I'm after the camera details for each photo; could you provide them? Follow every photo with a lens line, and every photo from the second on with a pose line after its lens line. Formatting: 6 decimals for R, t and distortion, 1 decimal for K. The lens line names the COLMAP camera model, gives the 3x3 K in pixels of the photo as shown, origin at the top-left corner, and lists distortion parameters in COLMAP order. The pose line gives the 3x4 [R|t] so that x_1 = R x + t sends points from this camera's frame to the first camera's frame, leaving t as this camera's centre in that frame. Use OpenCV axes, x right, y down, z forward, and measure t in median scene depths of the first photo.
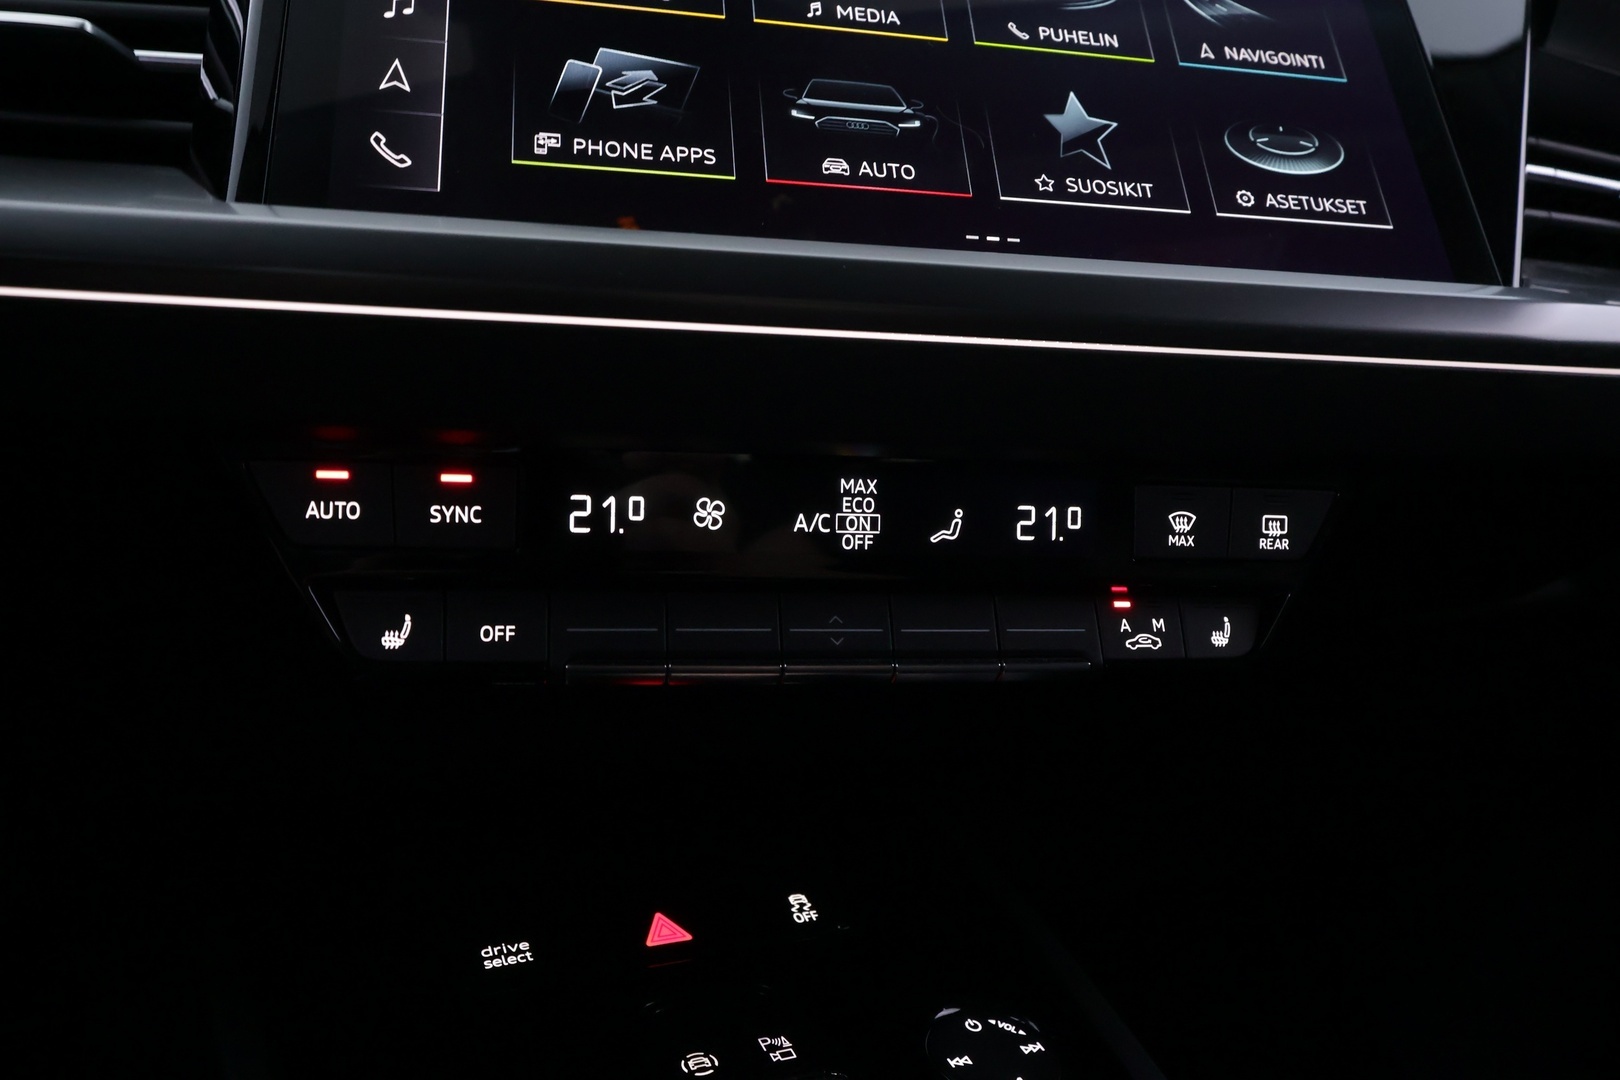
lens RADIAL K [[1280.2, 0, 814.1], [0, 1280.2, 530.5], [0, 0, 1]] dist [-0.007409, 0.020576]
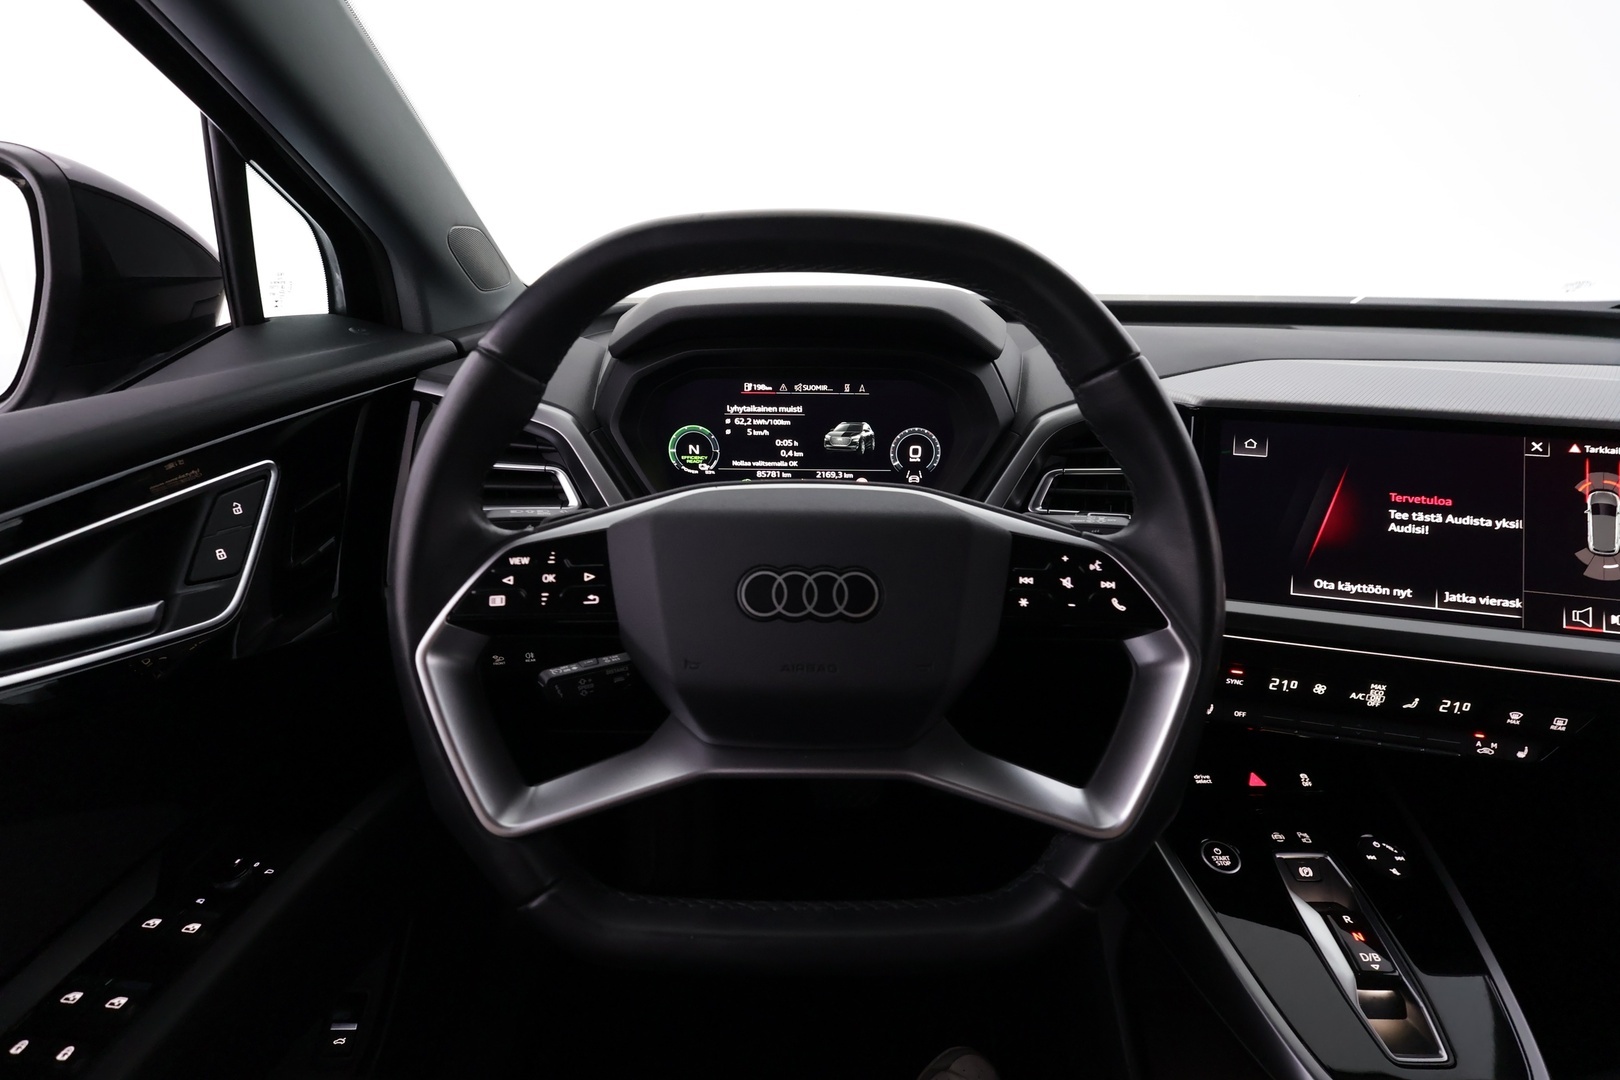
lens RADIAL K [[751.6, 0, 810.8], [0, 751.6, 542.0], [0, 0, 1]] dist [0.011412, -0.004100]
pose [[0.902998, 0.140457, -0.406038, -0.483701], [-0.025233, 0.960760, 0.276229, -0.798824], [0.428903, -0.239189, 0.871109, -0.997860]]
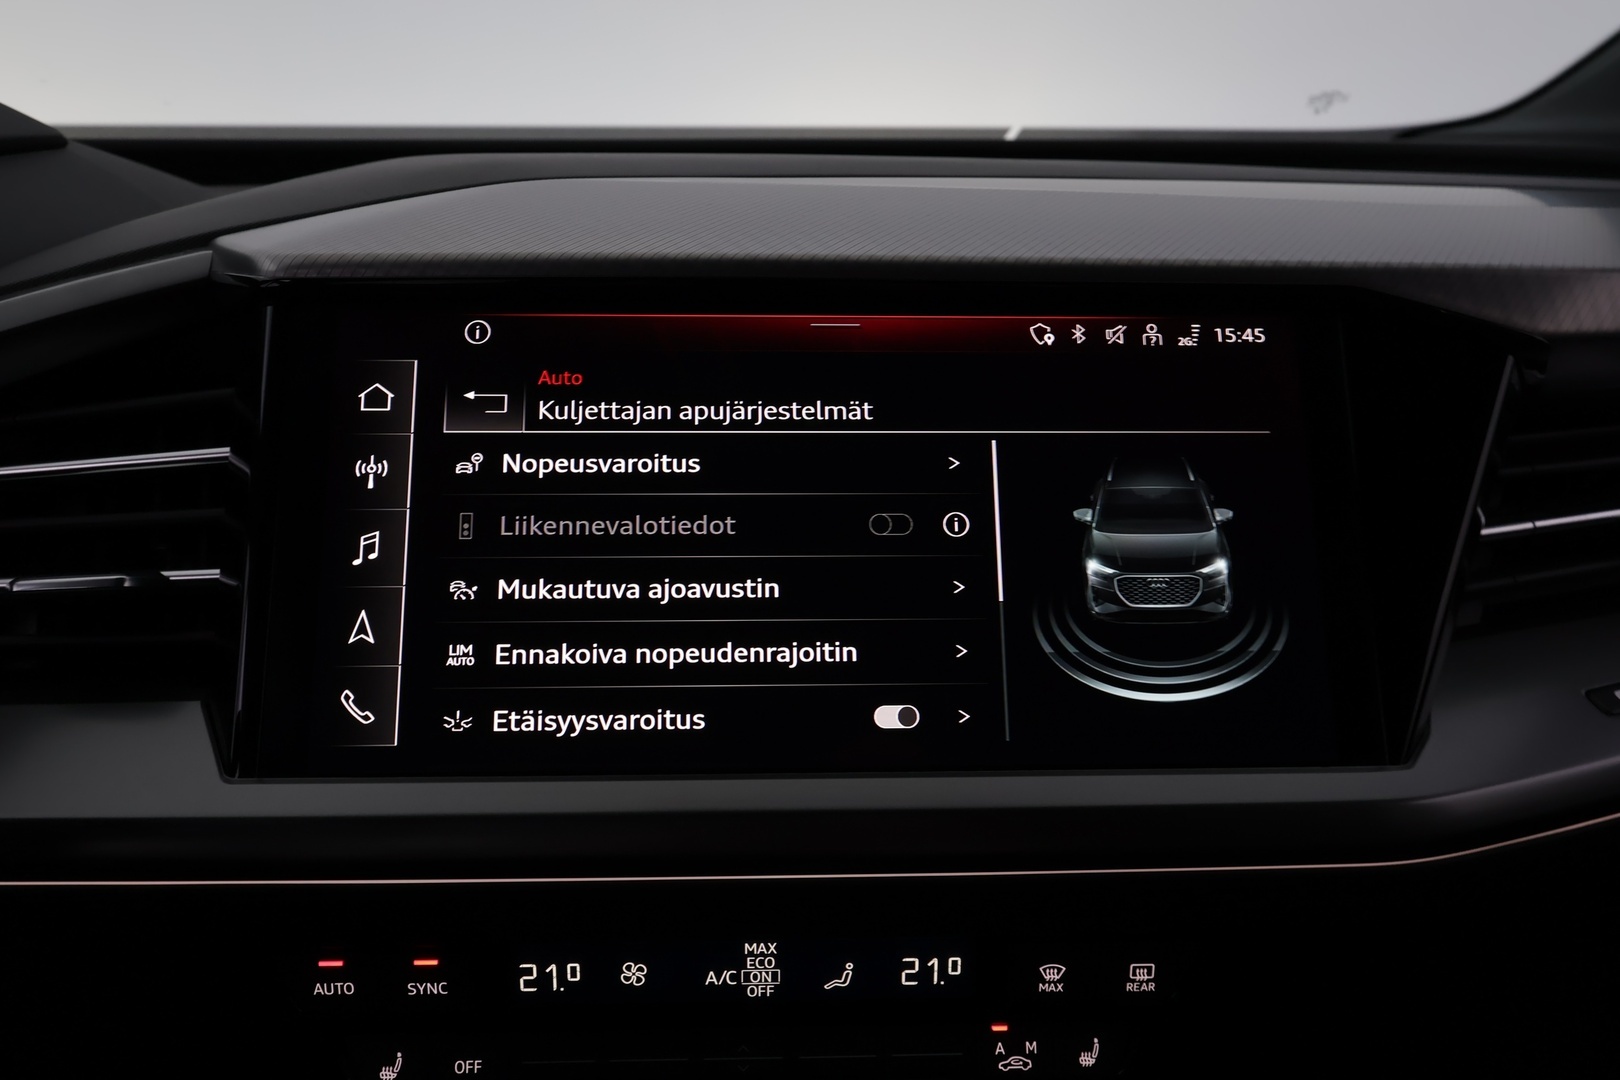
lens RADIAL K [[1280.2, 0, 803.8], [0, 1280.2, 535.7], [0, 0, 1]] dist [-0.007409, 0.020576]
pose [[0.985426, 0.026430, -0.168037, 0.259762], [0.008222, 0.979300, 0.202245, -0.639661], [0.169904, -0.200679, 0.964811, -0.056836]]
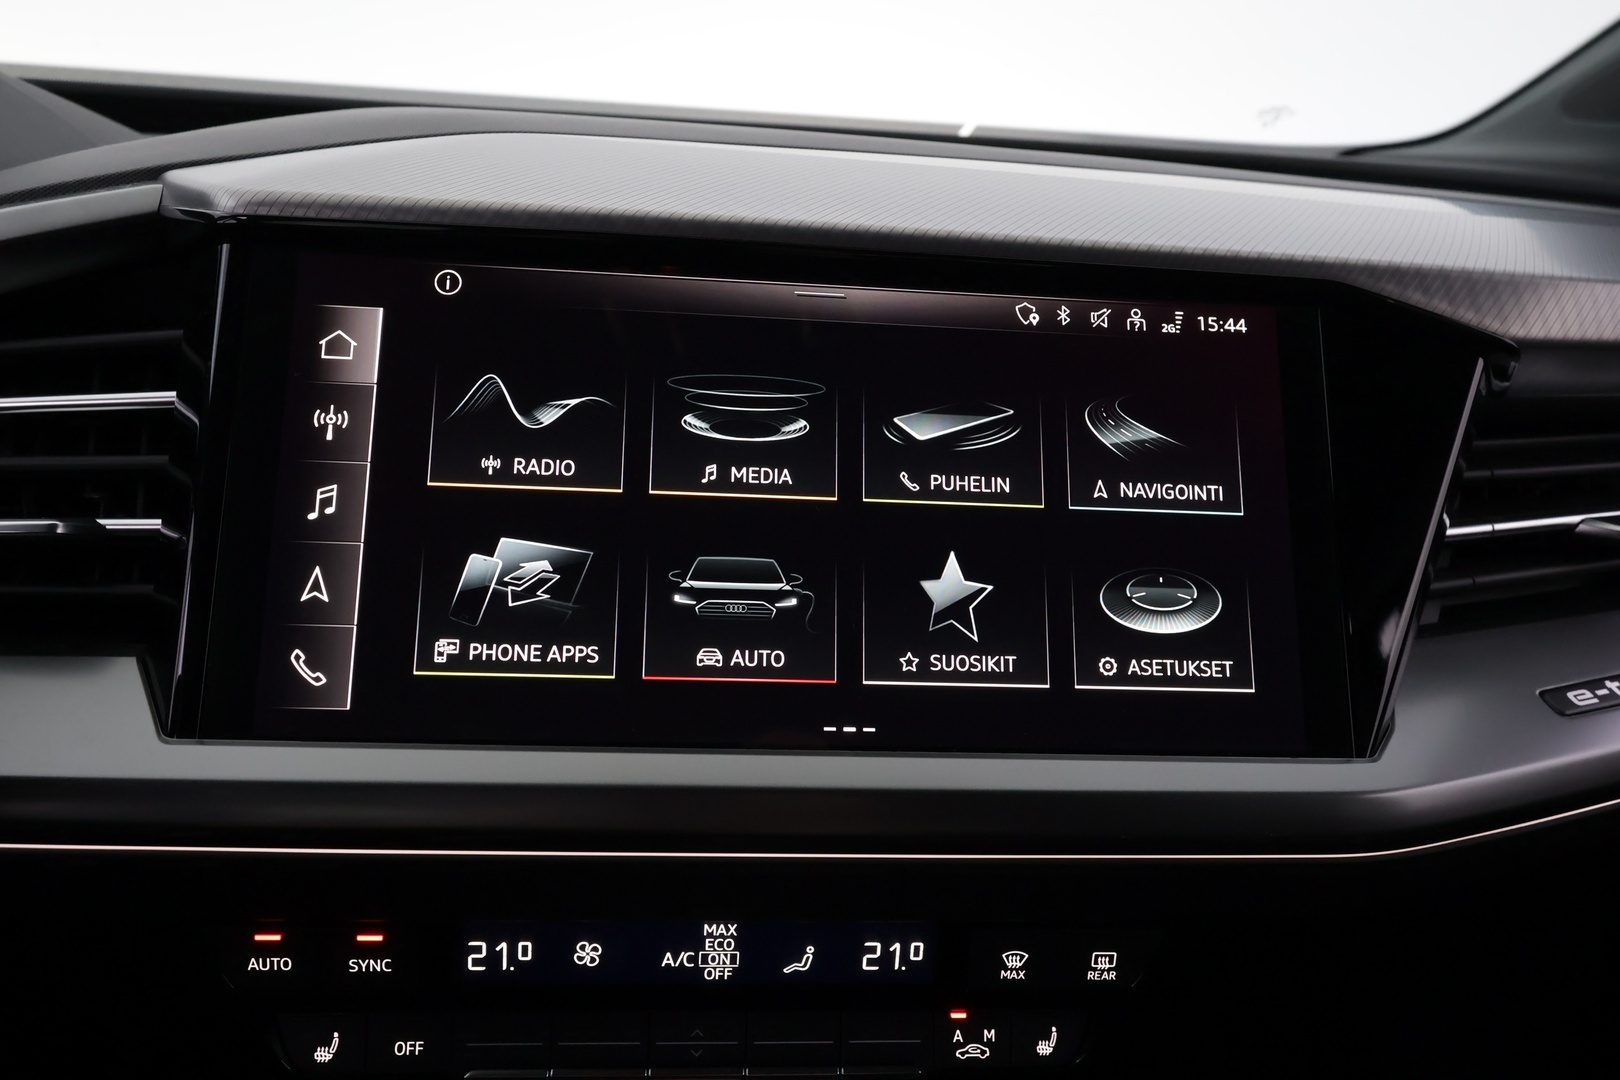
lens RADIAL K [[1280.2, 0, 808.5], [0, 1280.2, 532.7], [0, 0, 1]] dist [-0.007409, 0.020576]
pose [[0.992610, 0.064166, -0.102992, 0.206789], [-0.042358, 0.978584, 0.201442, -0.611912], [0.113712, -0.195591, 0.974071, -0.040794]]
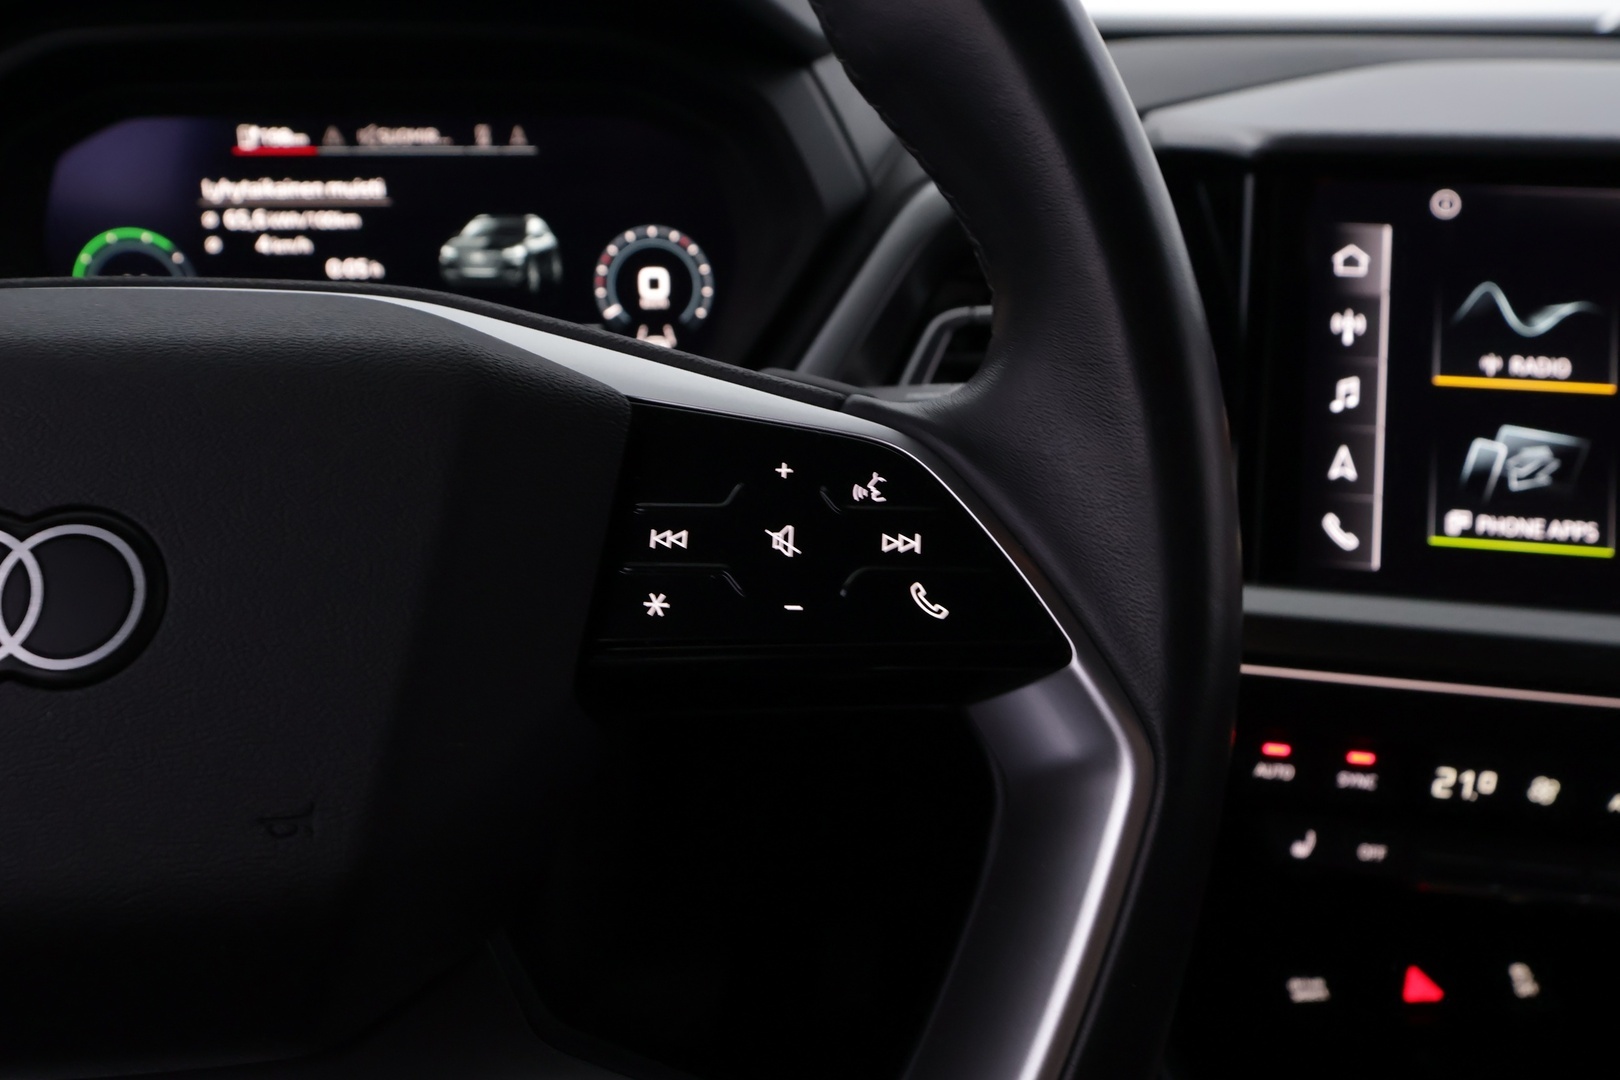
lens RADIAL K [[1280.2, 0, 802.8], [0, 1280.2, 549.5], [0, 0, 1]] dist [-0.007409, 0.020576]
pose [[0.927844, 0.117631, -0.353934, -0.347822], [-0.012456, 0.958206, 0.285808, -0.613935], [0.372761, -0.260776, 0.890531, -0.421808]]
